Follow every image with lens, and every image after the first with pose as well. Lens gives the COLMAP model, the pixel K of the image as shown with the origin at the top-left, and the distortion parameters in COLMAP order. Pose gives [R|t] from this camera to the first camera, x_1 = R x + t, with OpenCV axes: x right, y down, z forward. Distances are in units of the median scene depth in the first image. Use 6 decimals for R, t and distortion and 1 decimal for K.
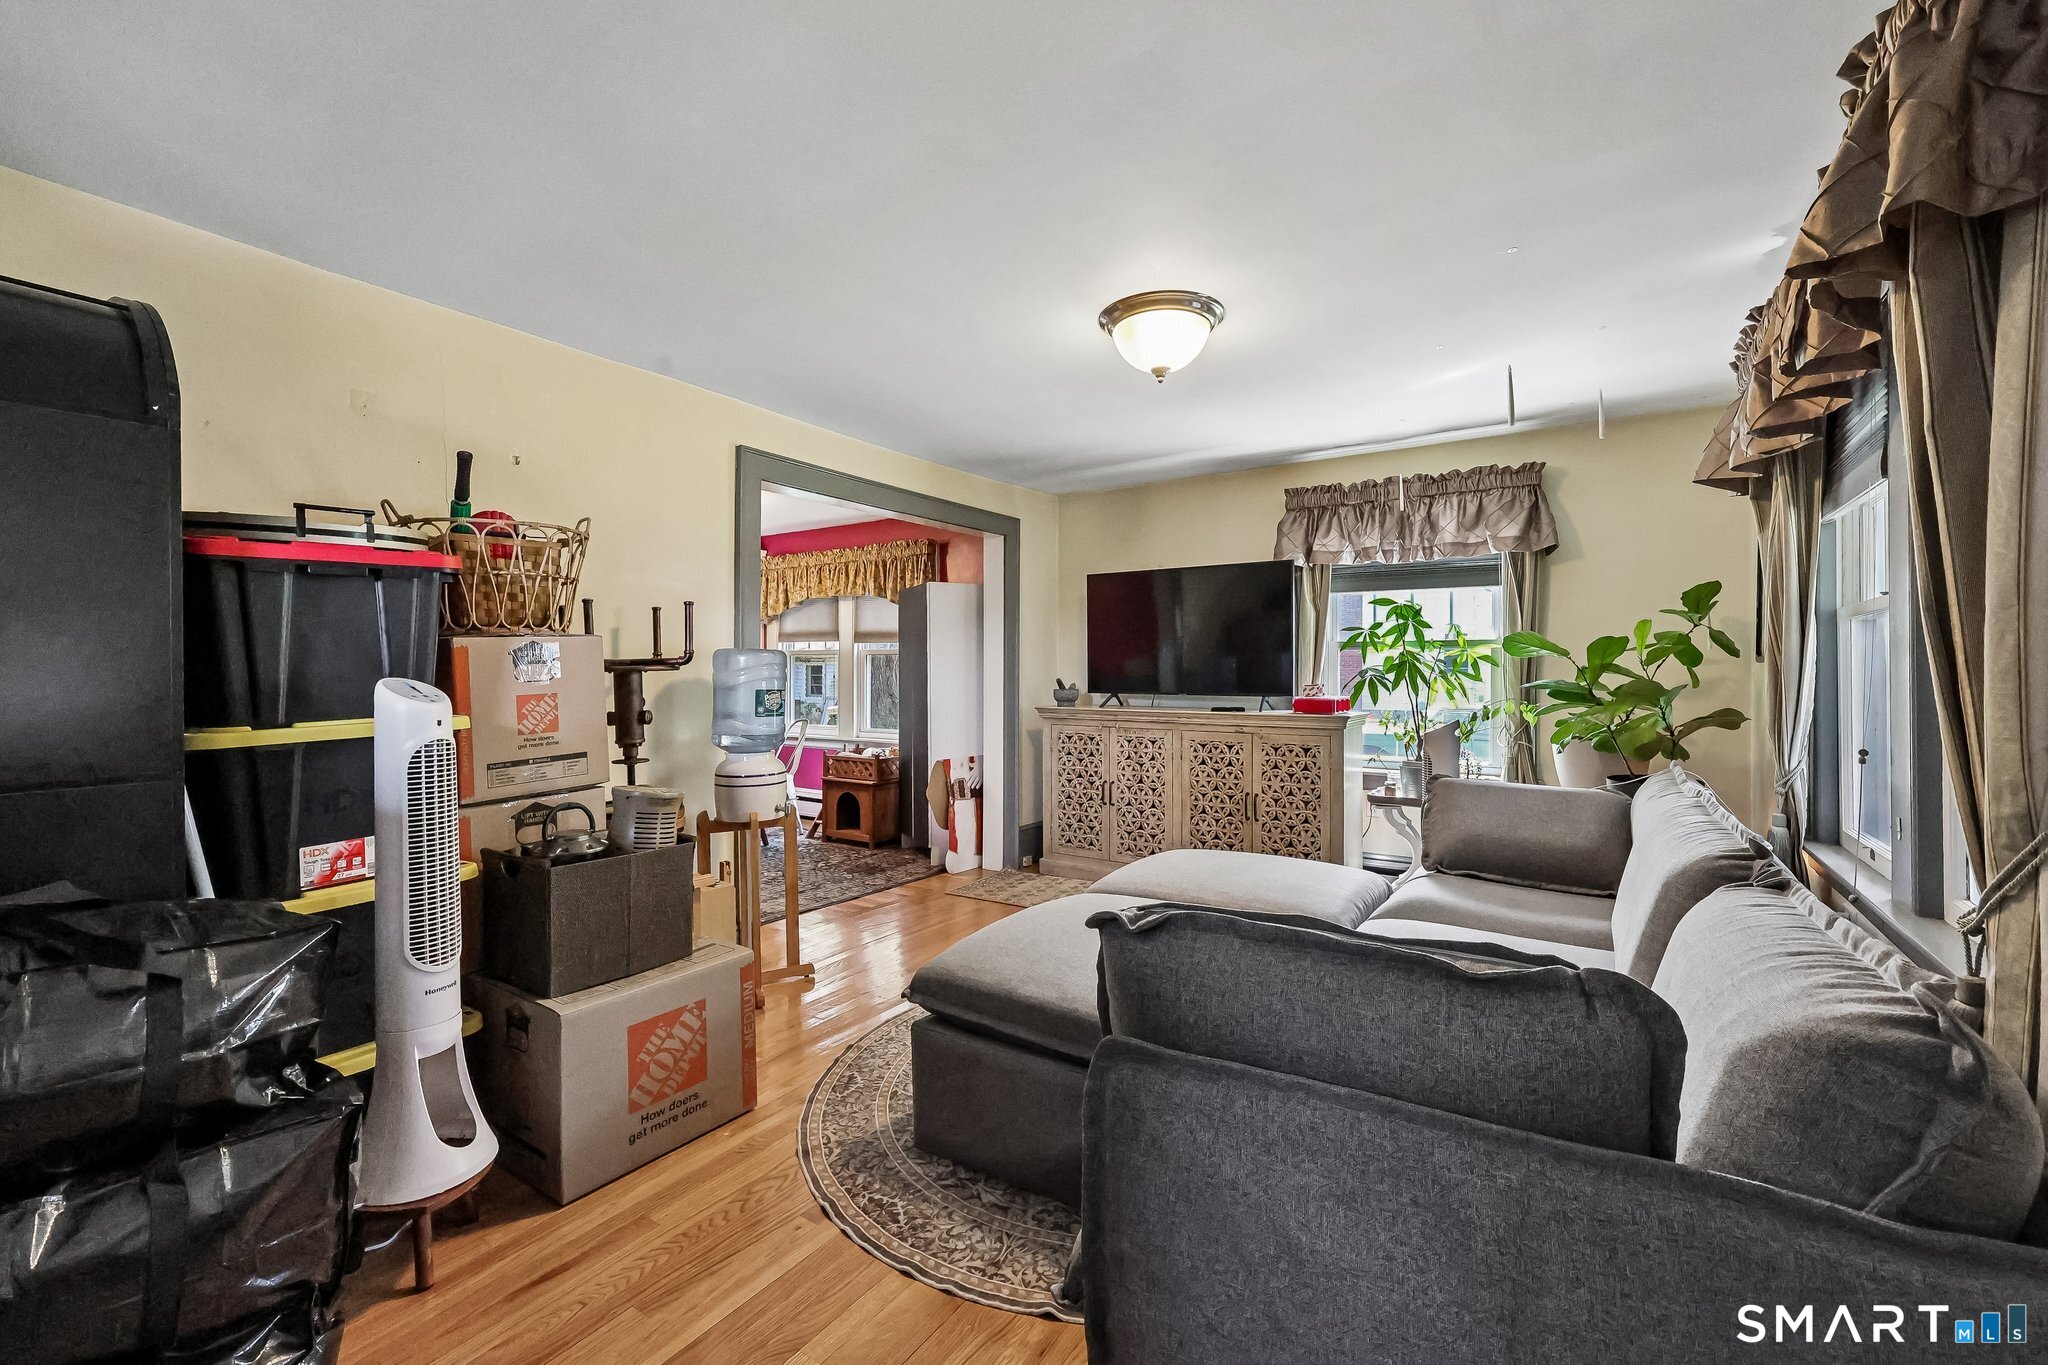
lens RADIAL K [[823.1, 0, 1026.2], [0, 823.1, 680.5], [0, 0, 1]] dist [0.000633, 0.000079]
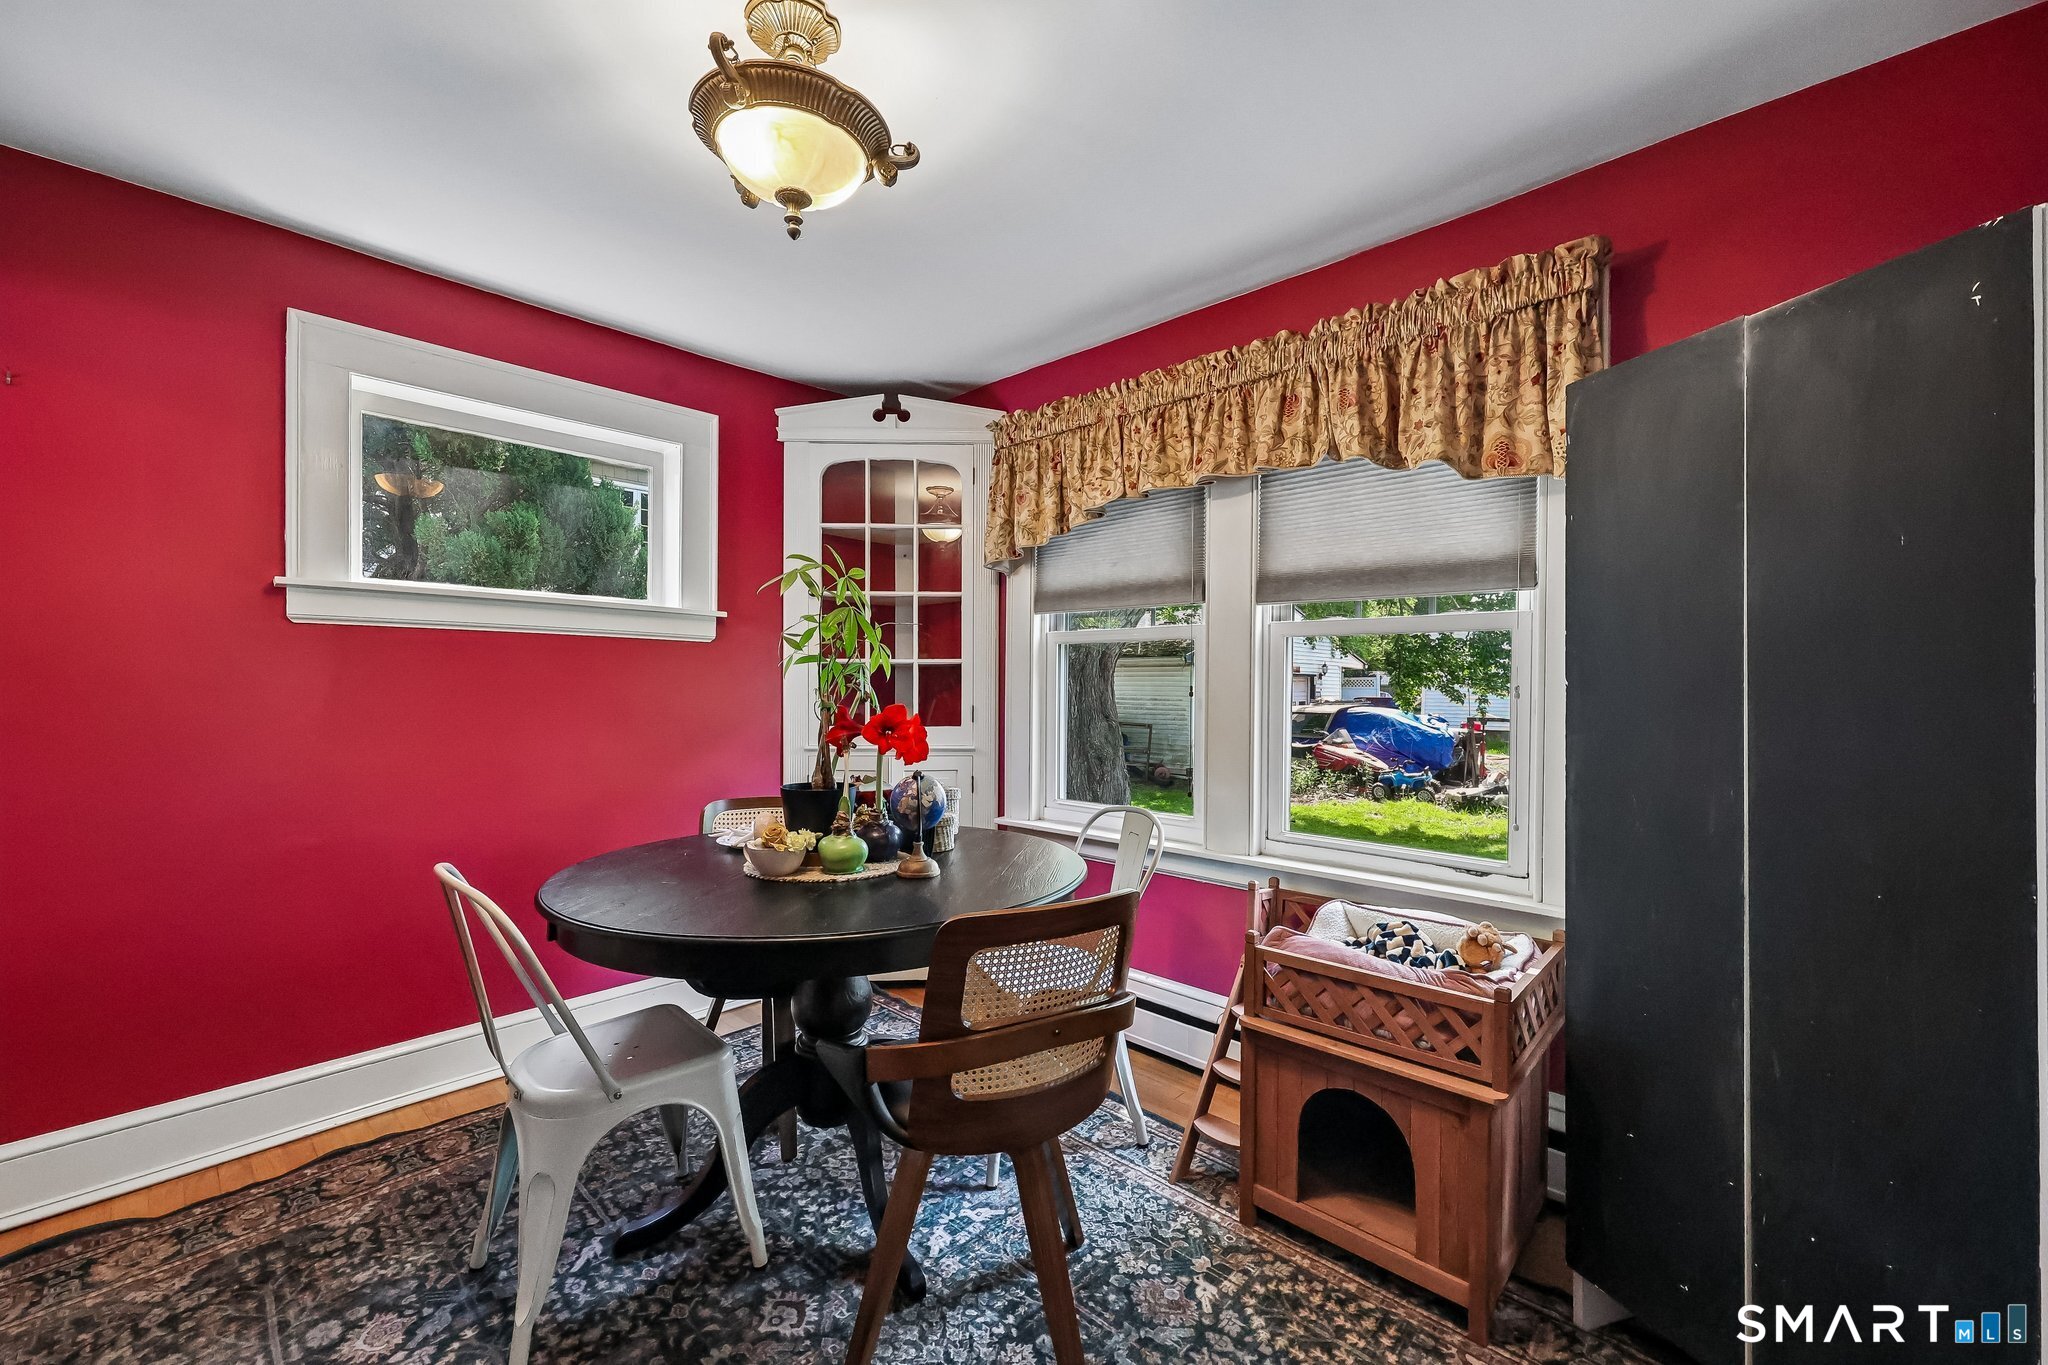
lens RADIAL K [[823.1, 0, 1026.2], [0, 823.1, 680.5], [0, 0, 1]] dist [0.000633, 0.000079]
pose [[0.985877, 0.001178, -0.167466, -0.246036], [-0.002057, 0.999985, -0.005075, -0.008660], [0.167458, 0.005348, 0.985865, 0.602138]]
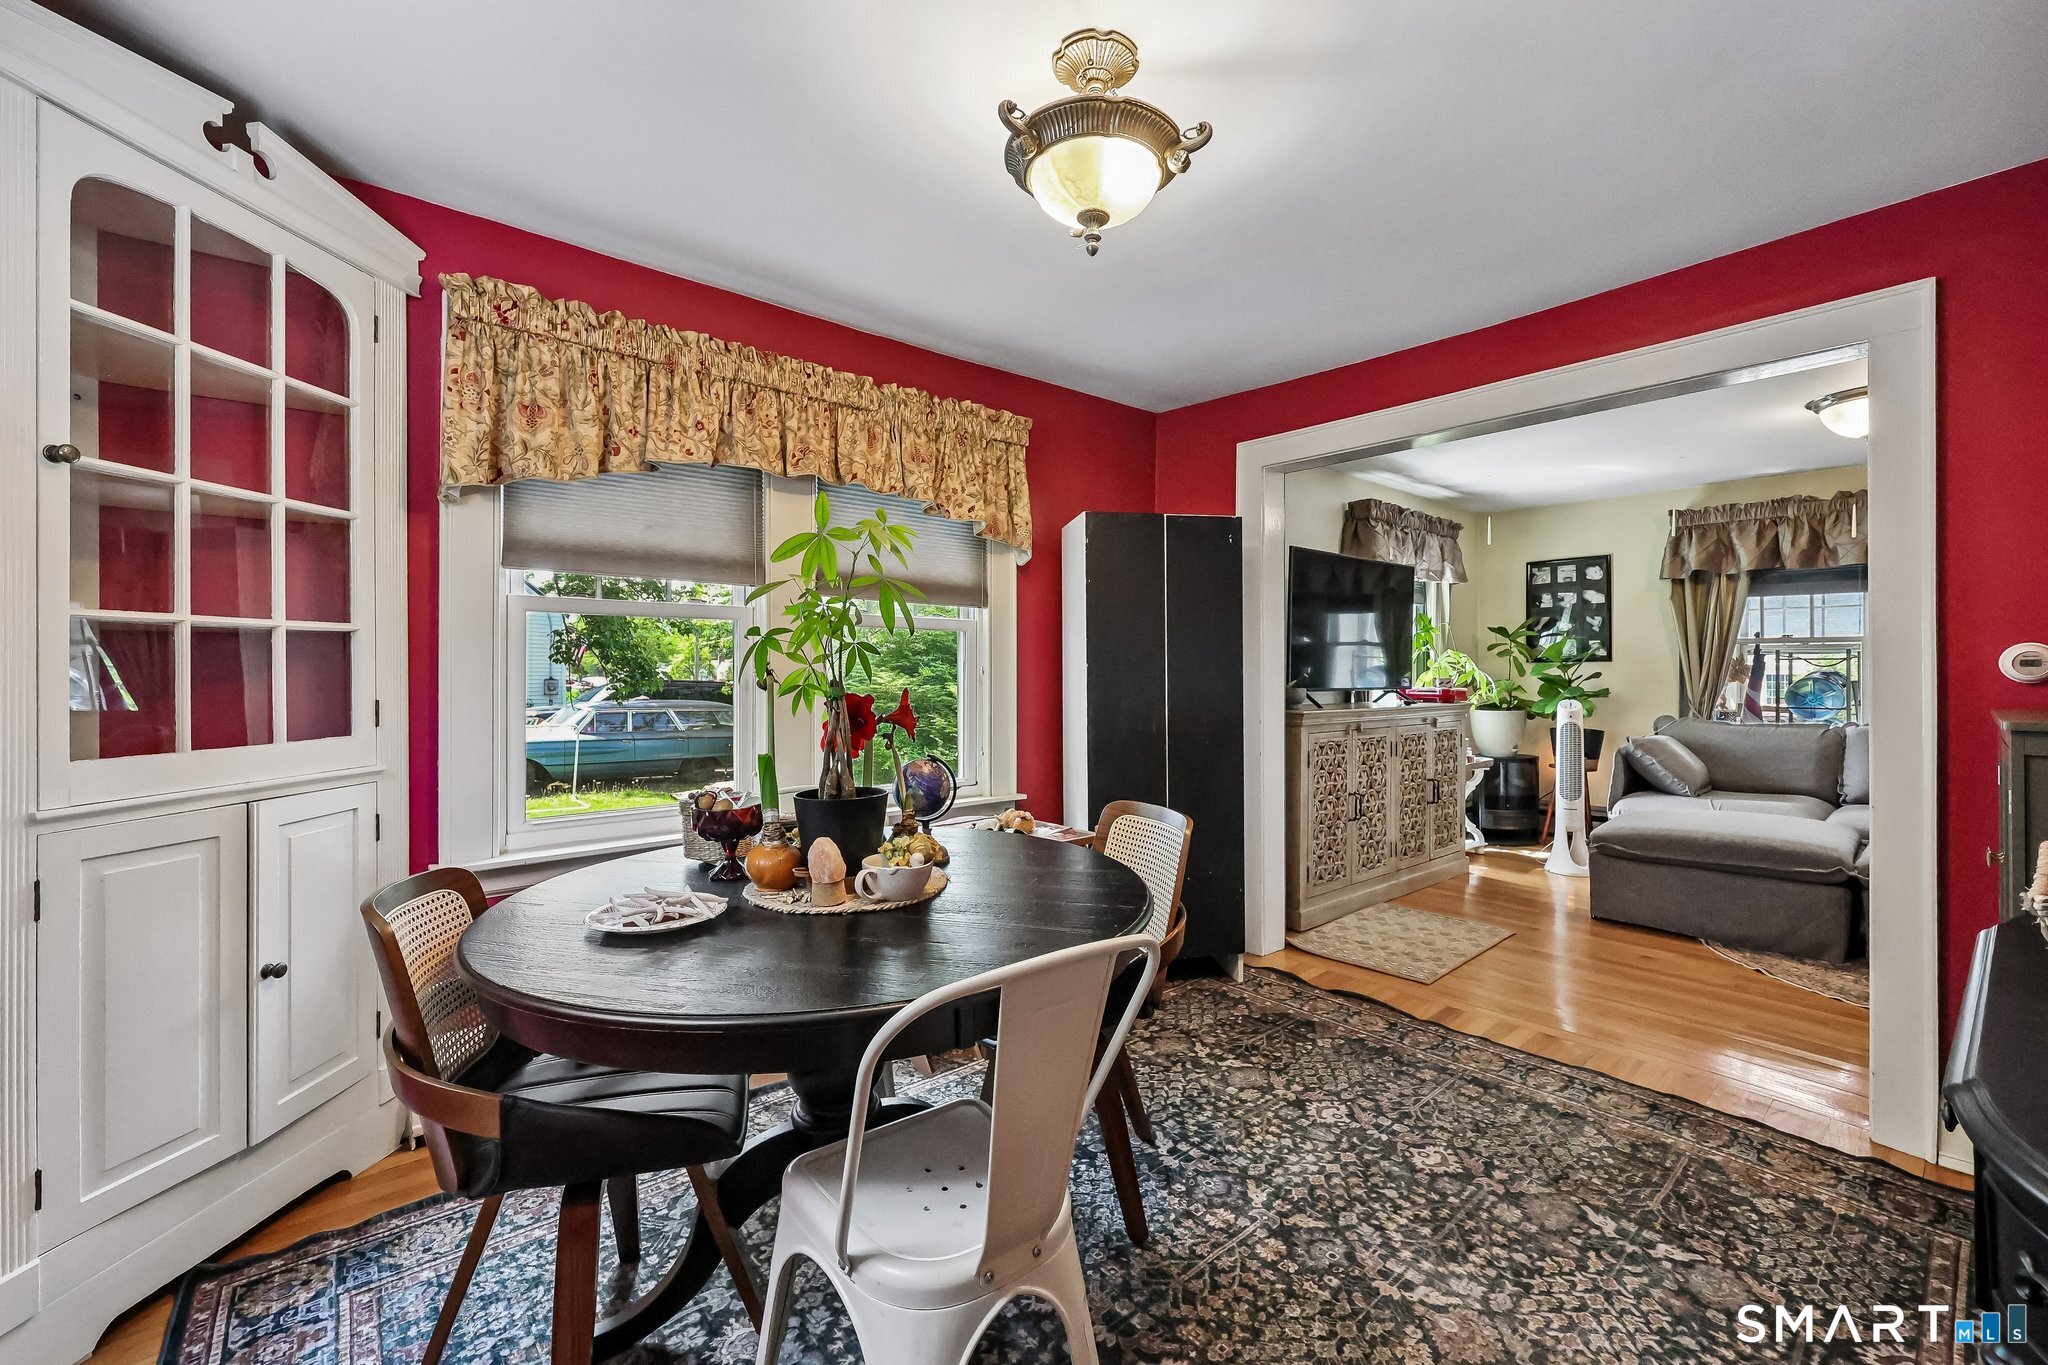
lens RADIAL K [[833.8, 0, 1036.5], [0, 833.8, 685.9], [0, 0, 1]] dist [-0.001076, 0.000187]
pose [[0.258169, -0.023349, 0.965818, -0.595851], [0.008018, 0.999725, 0.022025, -0.006199], [-0.966067, 0.002058, 0.258285, 0.764250]]
